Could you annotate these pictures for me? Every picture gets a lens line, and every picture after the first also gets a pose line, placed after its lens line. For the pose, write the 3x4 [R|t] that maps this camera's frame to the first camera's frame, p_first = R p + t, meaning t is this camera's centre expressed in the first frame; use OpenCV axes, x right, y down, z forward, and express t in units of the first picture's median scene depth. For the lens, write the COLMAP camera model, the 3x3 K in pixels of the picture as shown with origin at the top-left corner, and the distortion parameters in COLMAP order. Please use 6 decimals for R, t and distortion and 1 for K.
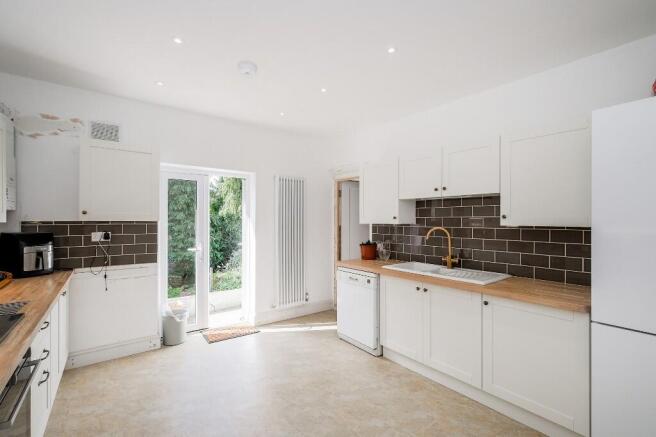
lens RADIAL K [[286.9, 0, 335.2], [0, 286.9, 219.0], [0, 0, 1]] dist [0.000094, 0.000094]
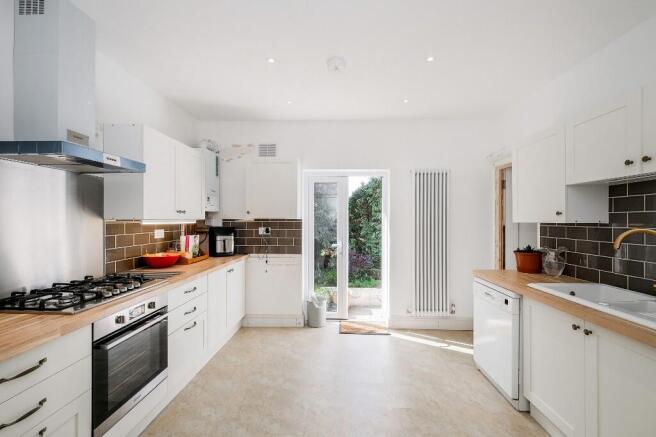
lens RADIAL K [[286.9, 0, 335.2], [0, 286.9, 219.0], [0, 0, 1]] dist [0.000094, 0.000094]
pose [[0.777640, -0.002777, -0.628704, 0.218191], [0.001881, 0.999996, -0.002091, 0.008999], [0.628707, 0.000443, 0.777642, 0.157386]]
